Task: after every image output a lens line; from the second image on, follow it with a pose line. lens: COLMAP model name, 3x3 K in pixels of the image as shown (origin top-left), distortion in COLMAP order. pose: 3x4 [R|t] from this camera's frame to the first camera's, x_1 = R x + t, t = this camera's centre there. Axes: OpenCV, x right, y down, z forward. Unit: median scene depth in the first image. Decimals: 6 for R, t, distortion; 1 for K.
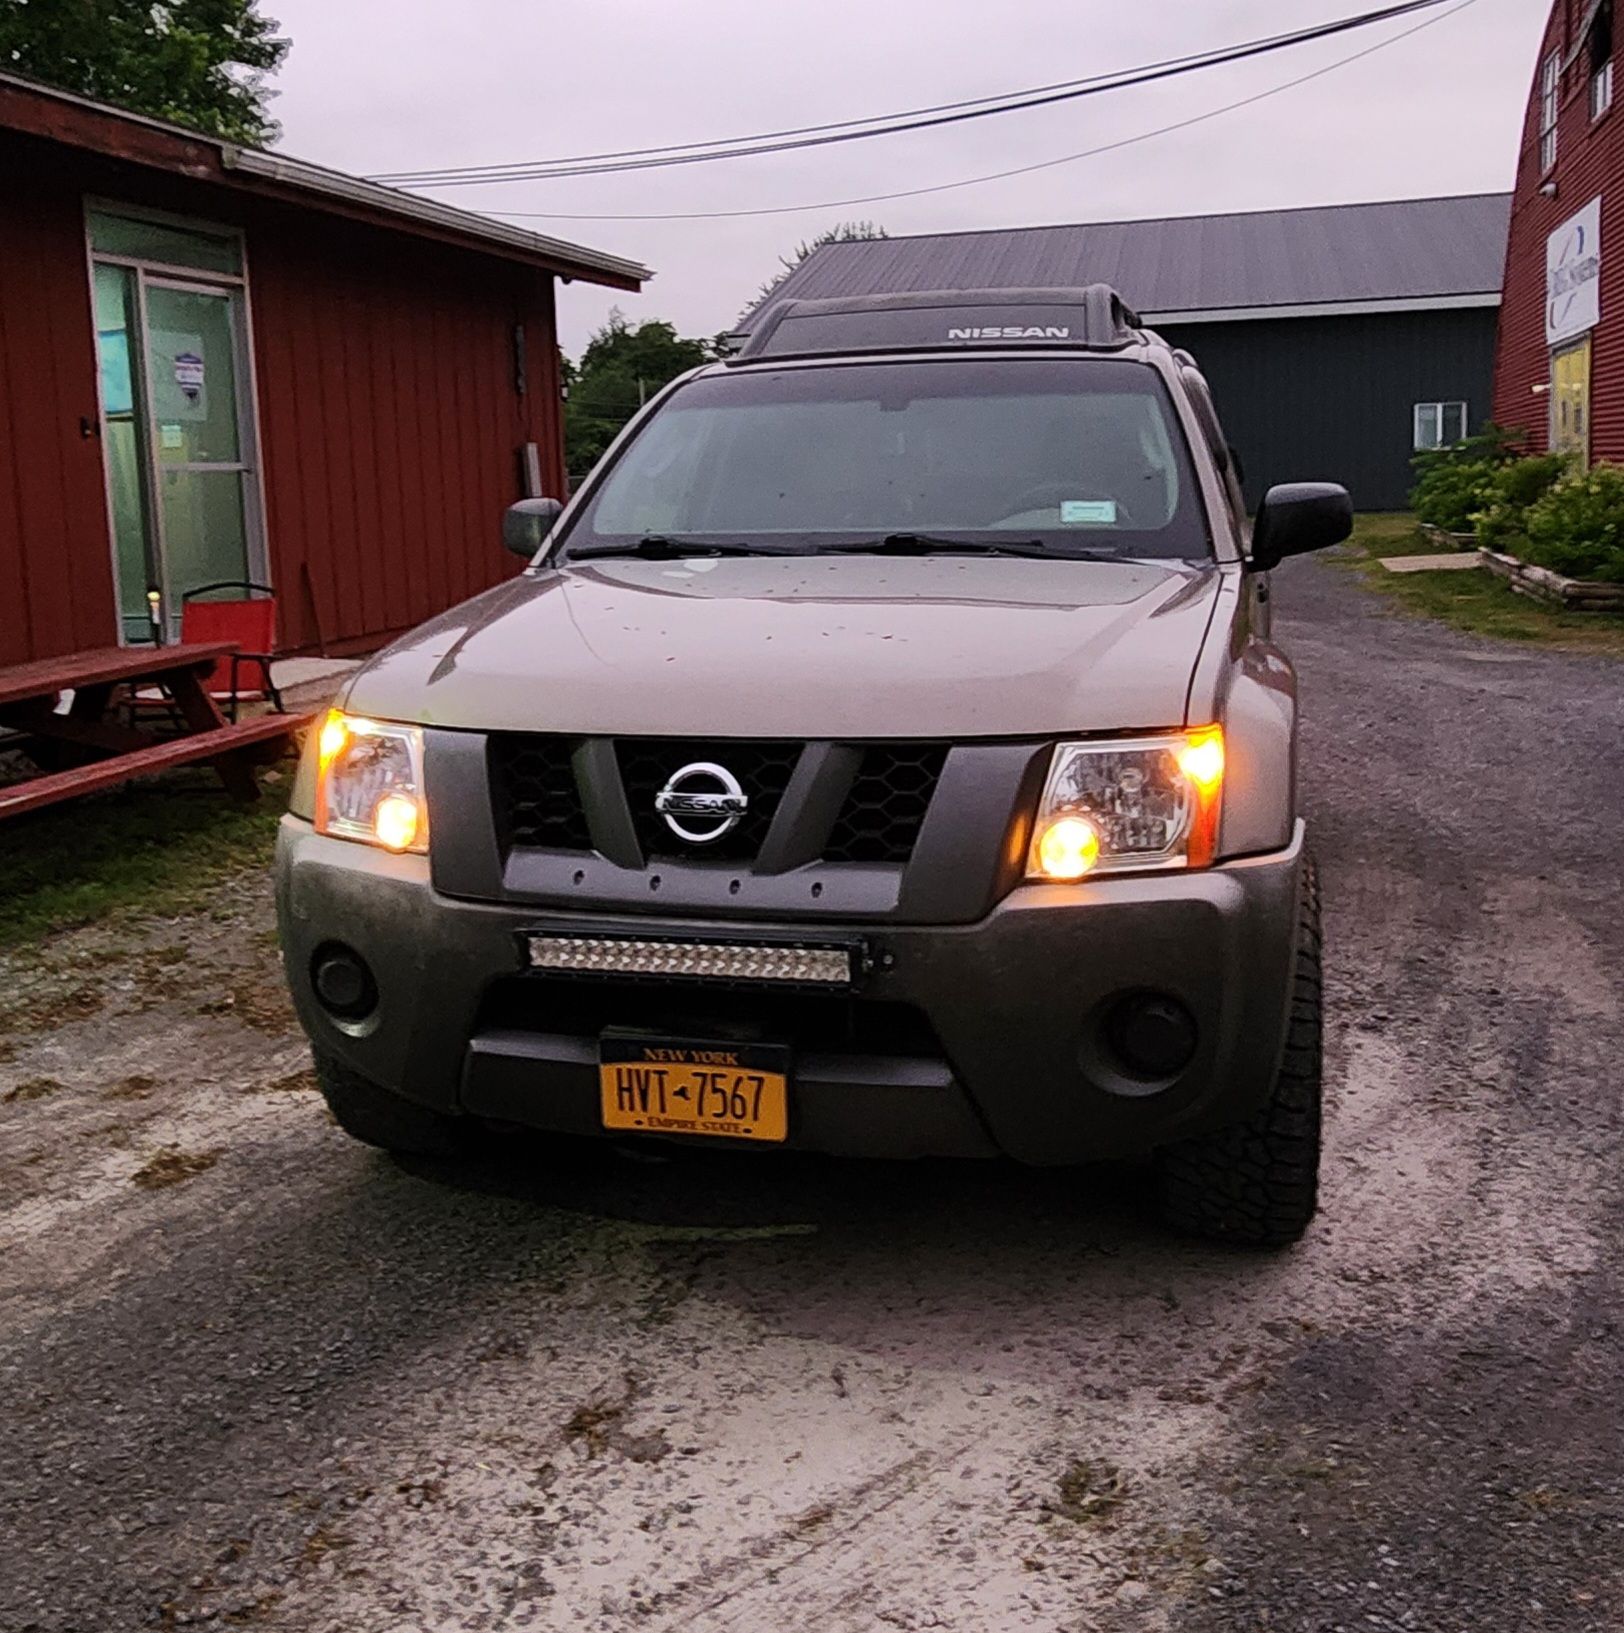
lens RADIAL K [[1615.8, 0, 768.1], [0, 1615.8, 673.8], [0, 0, 1]] dist [-0.007082, 0.018747]
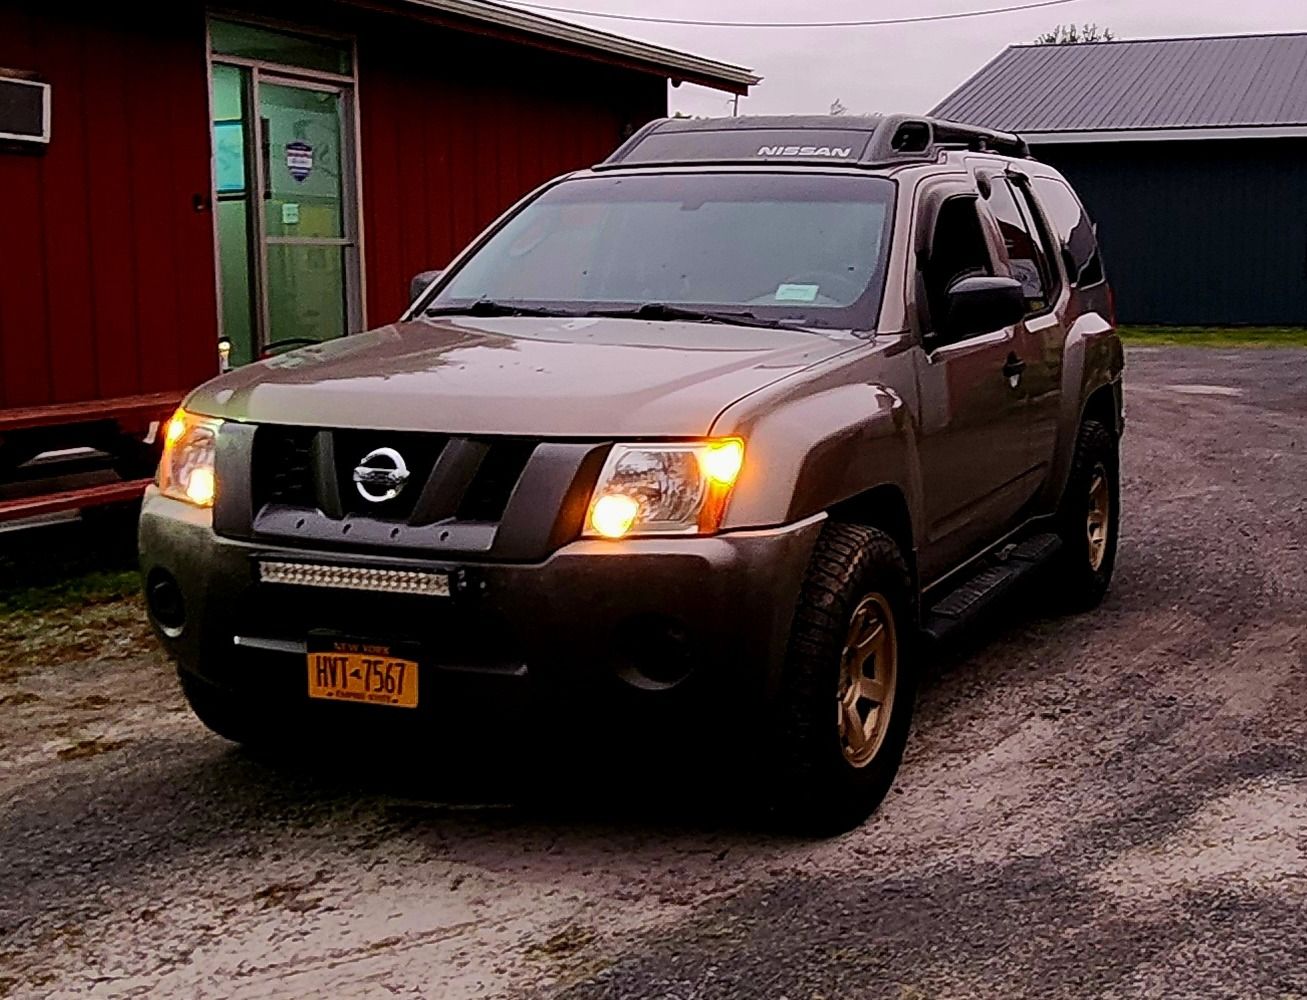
lens RADIAL K [[1600.6, 0, 840.4], [0, 1600.6, 461.0], [0, 0, 1]] dist [-0.008540, 0.031295]
pose [[0.995679, 0.045485, -0.080958, 0.464070], [-0.045778, 0.998950, -0.001770, 0.048127], [0.080793, 0.005469, 0.996716, -0.380306]]
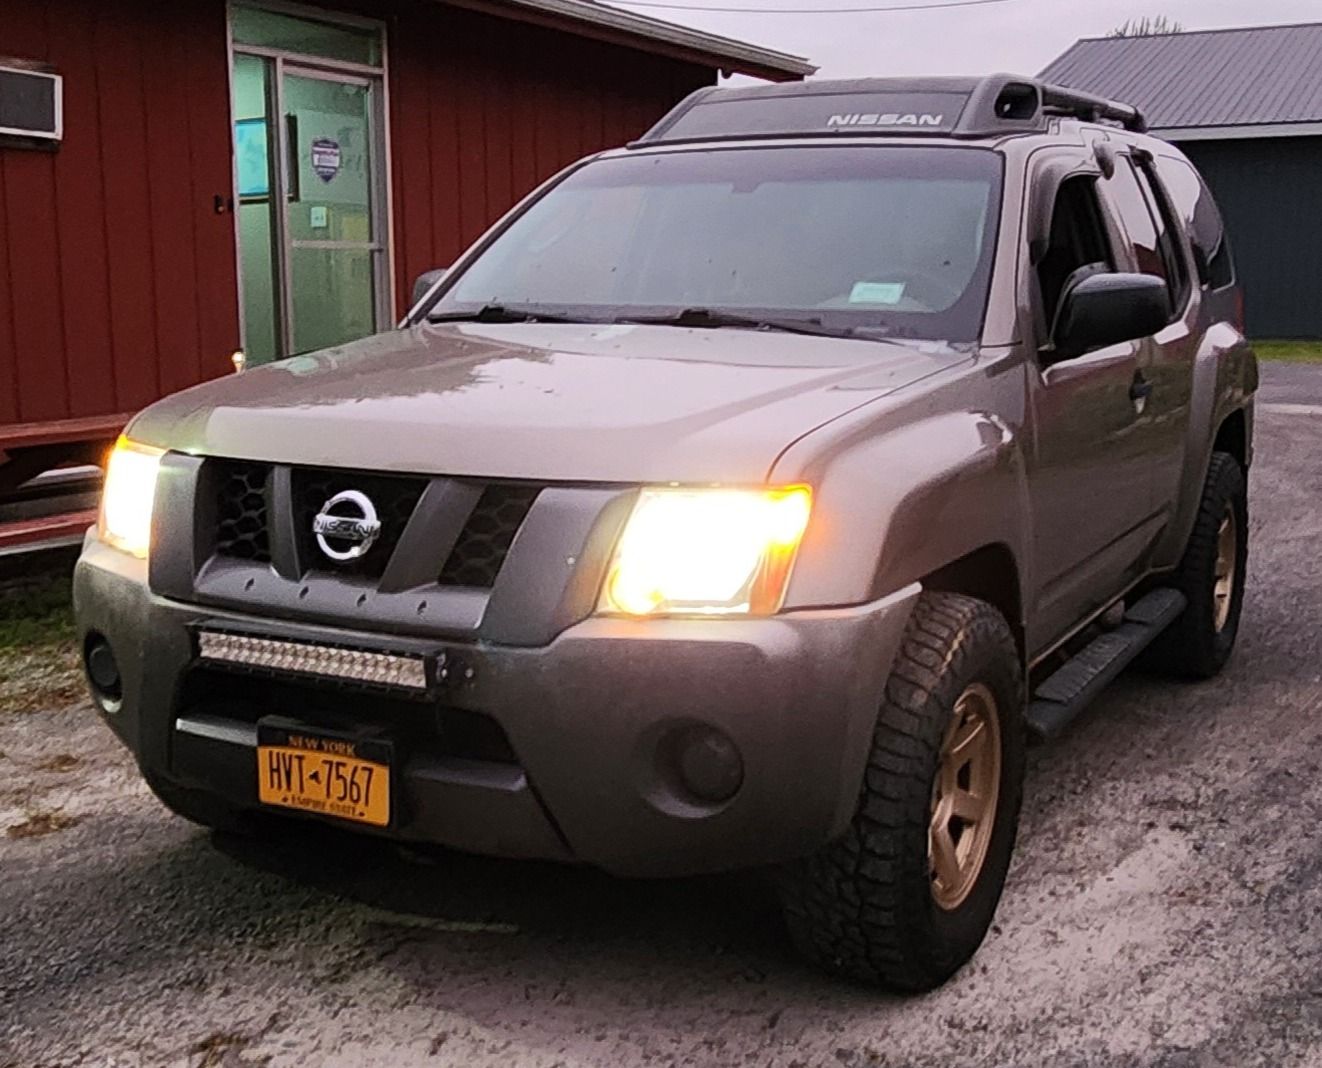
lens RADIAL K [[1610.2, 0, 666.8], [0, 1610.2, 564.6], [0, 0, 1]] dist [-0.017510, 0.053977]
pose [[0.974972, 0.070753, -0.210769, 0.399870], [-0.059171, 0.996397, 0.060765, 0.023765], [0.214309, -0.046772, 0.975645, -0.051908]]
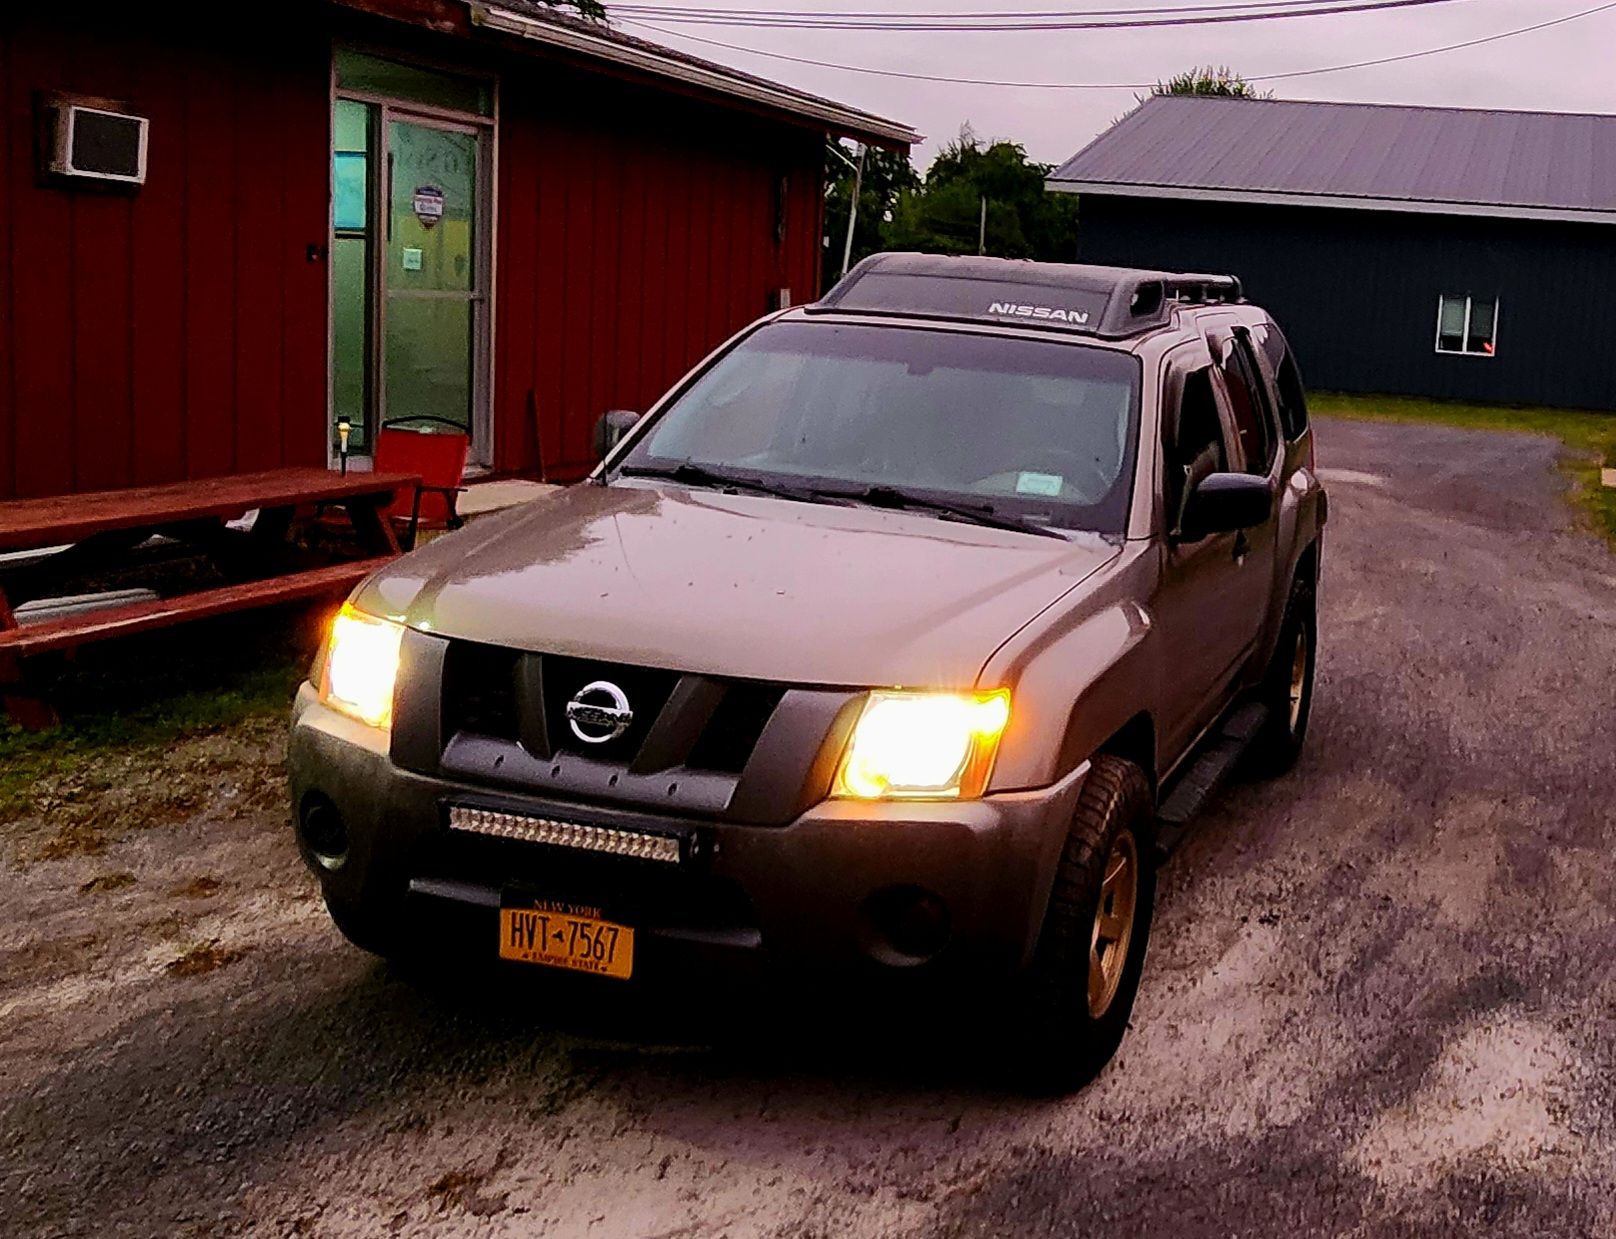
lens RADIAL K [[1603.8, 0, 1190.7], [0, 1603.8, 504.4], [0, 0, 1]] dist [0.001969, 0.000227]
pose [[0.992969, 0.097687, 0.066860, 0.313307], [-0.097479, 0.995217, -0.006384, -0.119351], [-0.067164, -0.000178, 0.997742, -0.300515]]
